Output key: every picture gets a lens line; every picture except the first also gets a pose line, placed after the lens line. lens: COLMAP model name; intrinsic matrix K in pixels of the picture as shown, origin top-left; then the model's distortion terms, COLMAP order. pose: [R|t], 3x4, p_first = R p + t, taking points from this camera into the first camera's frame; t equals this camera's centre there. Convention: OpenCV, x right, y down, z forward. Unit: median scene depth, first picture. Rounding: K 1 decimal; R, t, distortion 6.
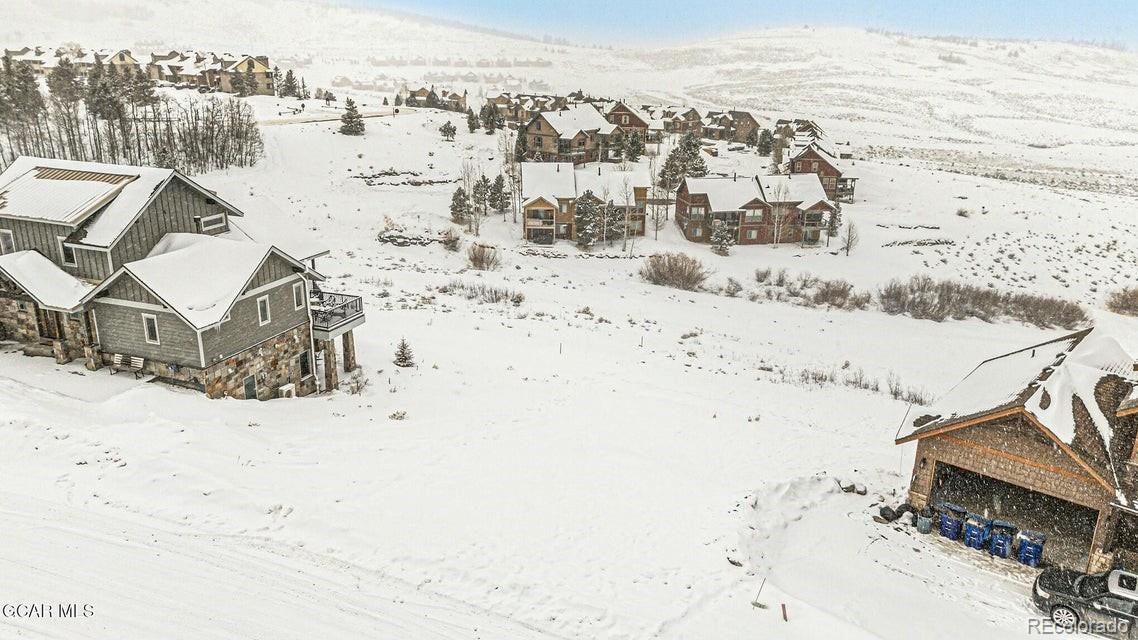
lens RADIAL K [[832.6, 0, 560.1], [0, 832.6, 322.7], [0, 0, 1]] dist [0.063121, -0.059509]
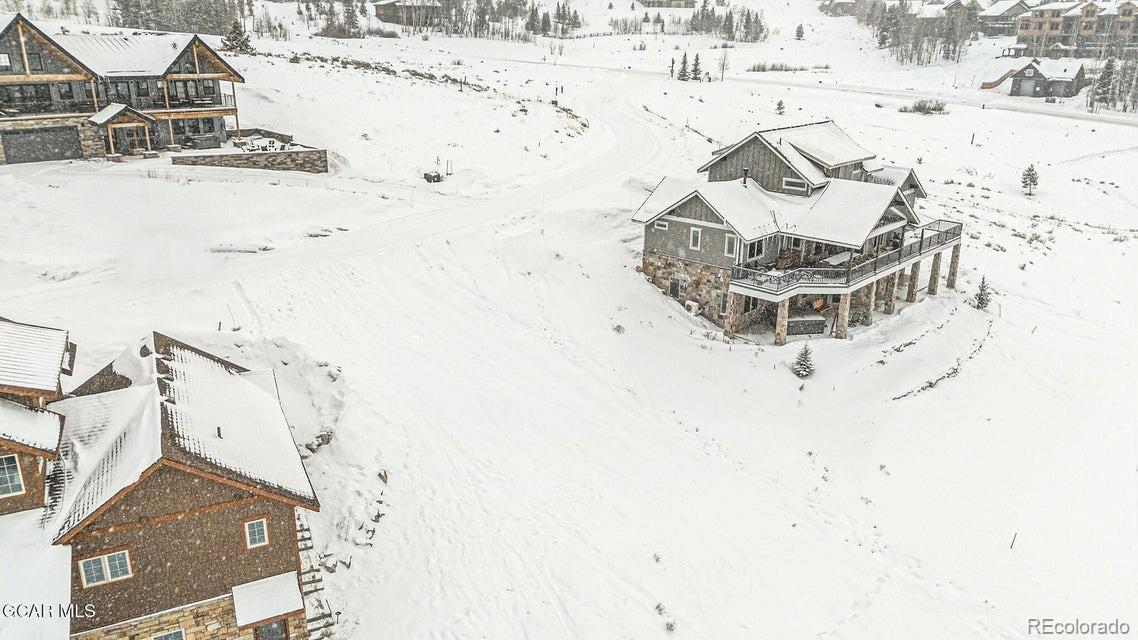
lens RADIAL K [[832.6, 0, 567.3], [0, 832.6, 319.3], [0, 0, 1]] dist [0.063121, -0.059509]
pose [[-0.401927, 0.274152, -0.873668, 0.276439], [-0.297489, 0.863274, 0.407748, -0.115715], [0.866000, 0.423791, -0.265416, 0.373678]]
